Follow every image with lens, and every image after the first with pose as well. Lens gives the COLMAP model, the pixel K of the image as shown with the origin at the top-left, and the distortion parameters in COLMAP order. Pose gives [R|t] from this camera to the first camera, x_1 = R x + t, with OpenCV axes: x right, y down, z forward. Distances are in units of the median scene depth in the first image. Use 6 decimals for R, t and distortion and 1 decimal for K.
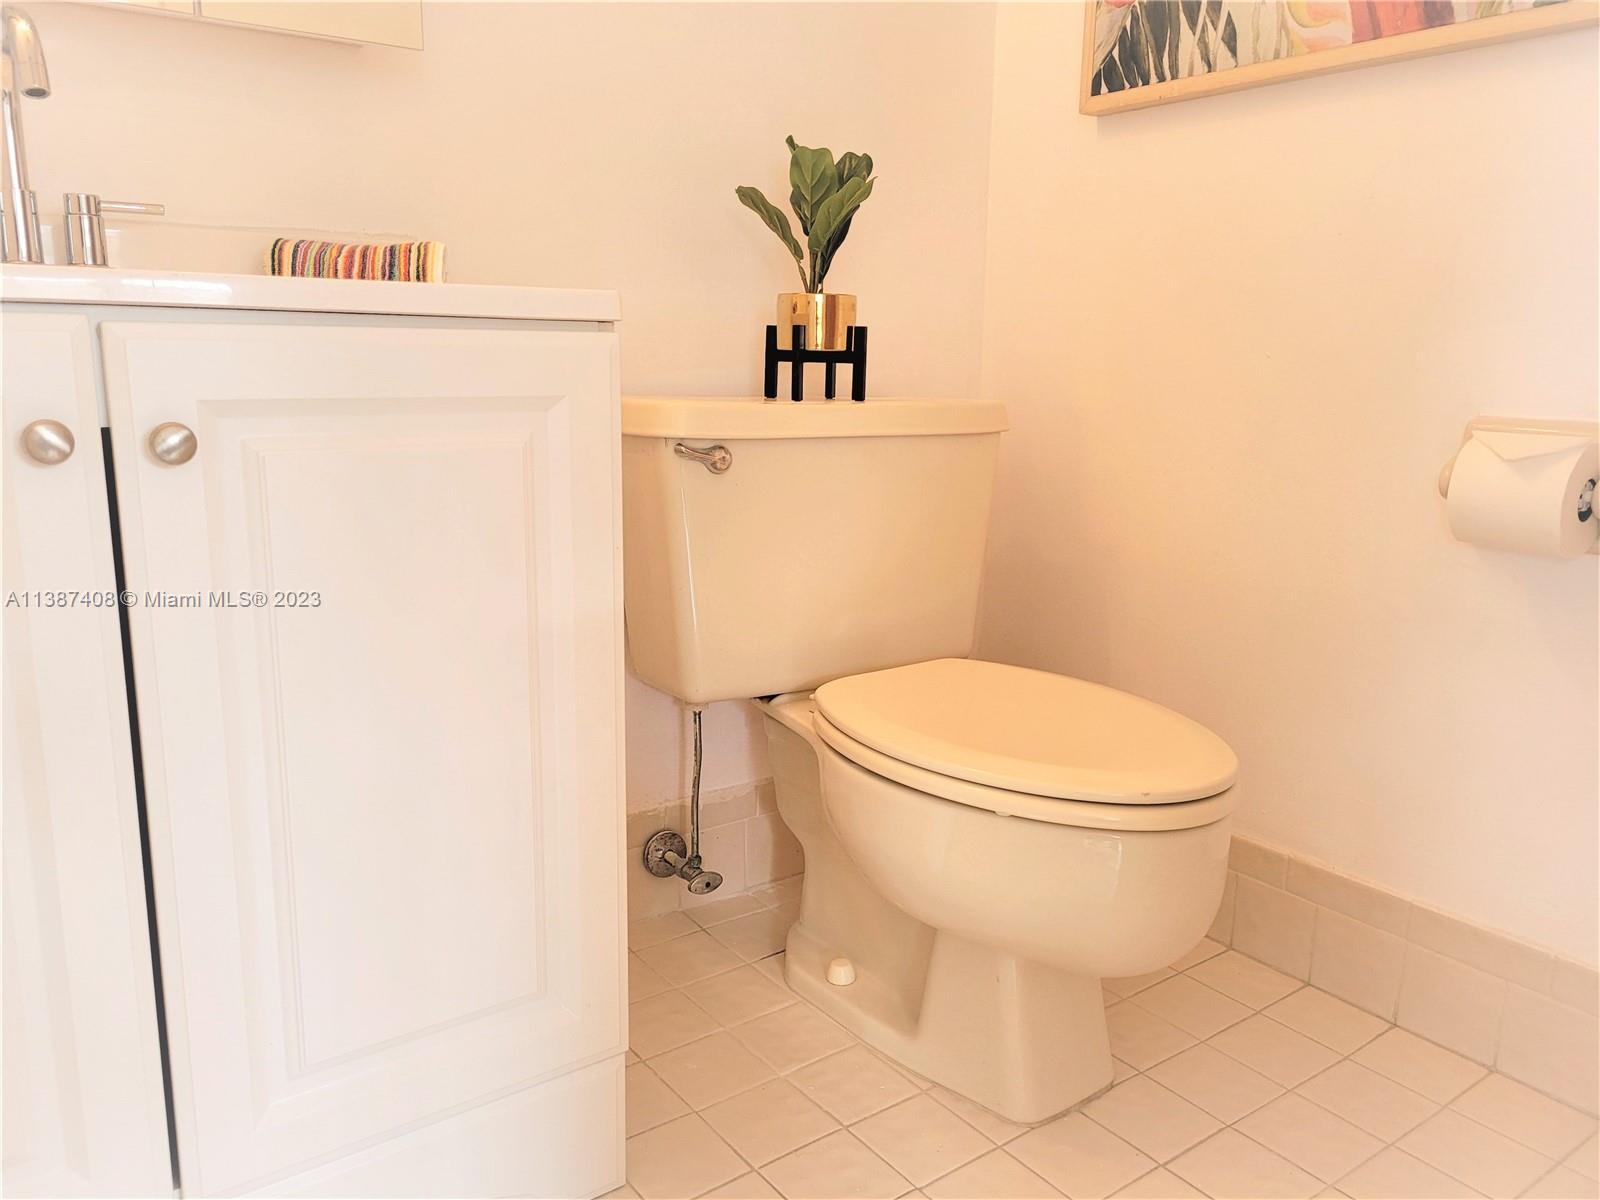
lens RADIAL K [[1232.6, 0, 800.0], [0, 1232.6, 600.0], [0, 0, 1]] dist [0.048317, -0.001571]
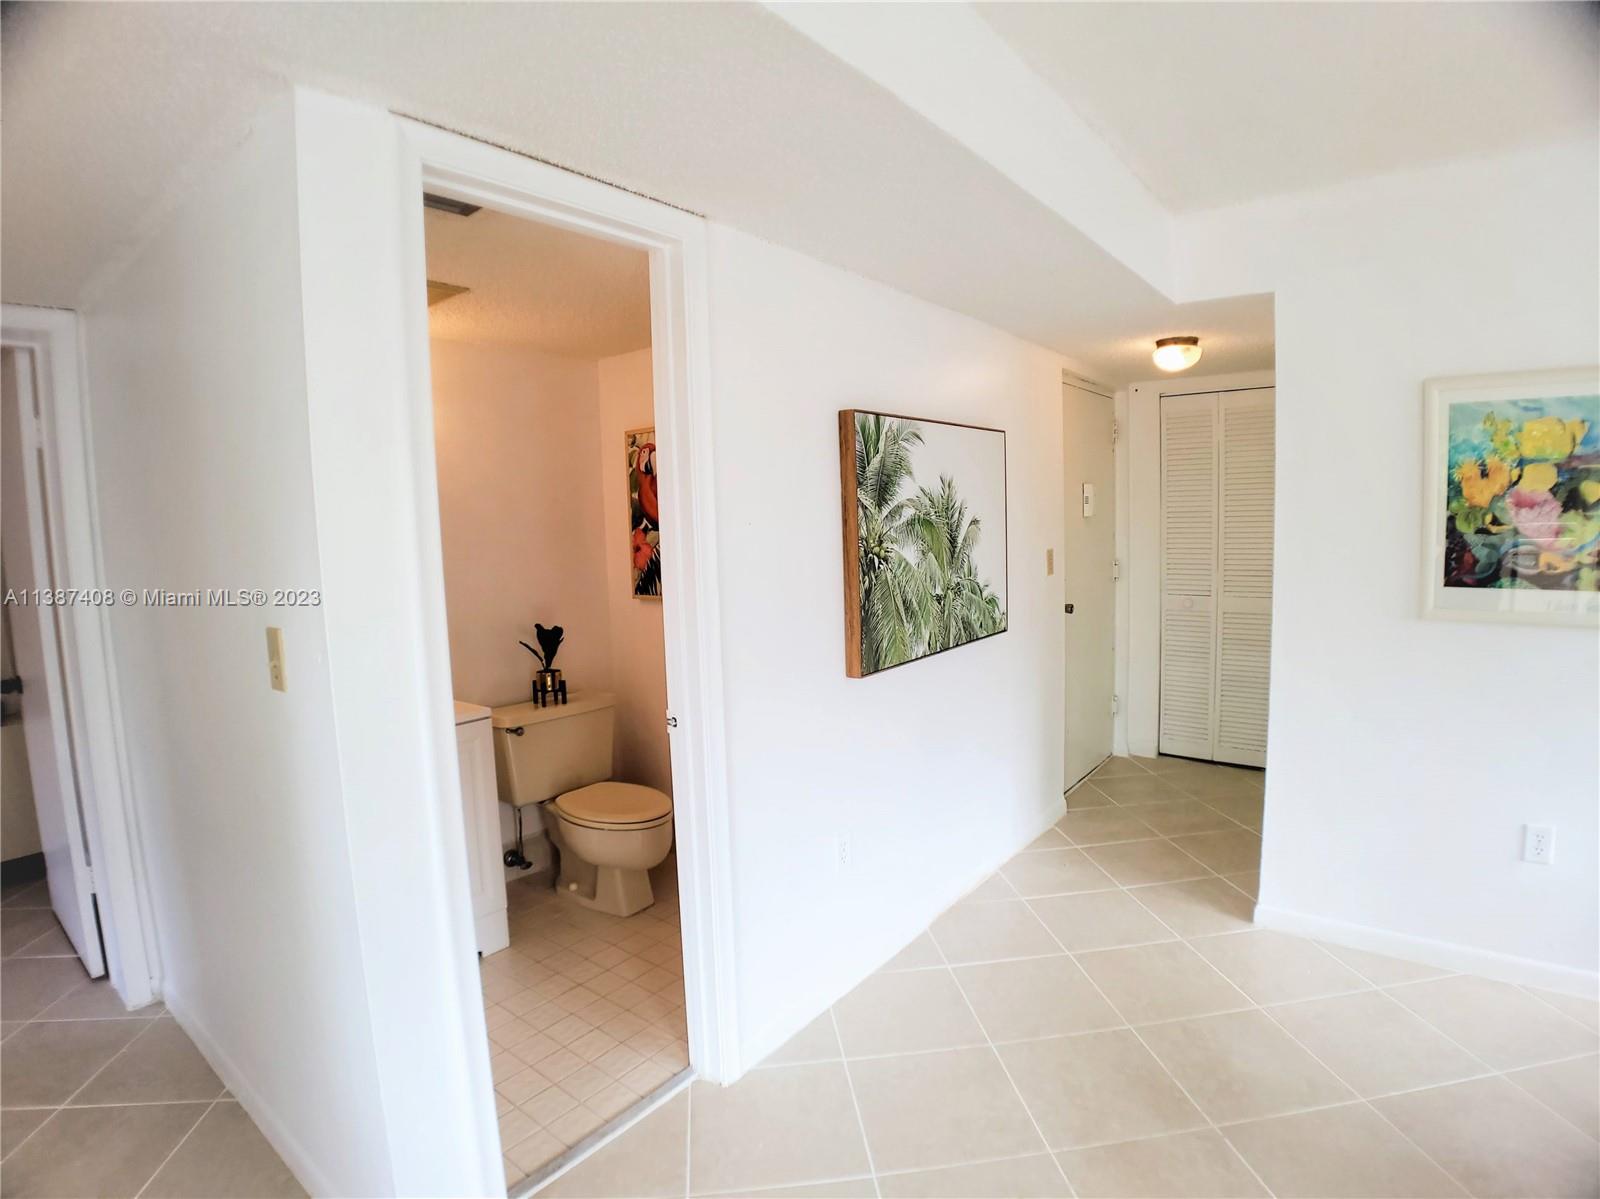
lens RADIAL K [[833.5, 0, 800.0], [0, 833.5, 599.5], [0, 0, 1]] dist [-0.070633, 0.000016]
pose [[0.963366, -0.071998, 0.258346, 0.099434], [0.100726, 0.989903, -0.099732, -0.152833], [-0.248557, 0.122100, 0.960891, -1.214672]]
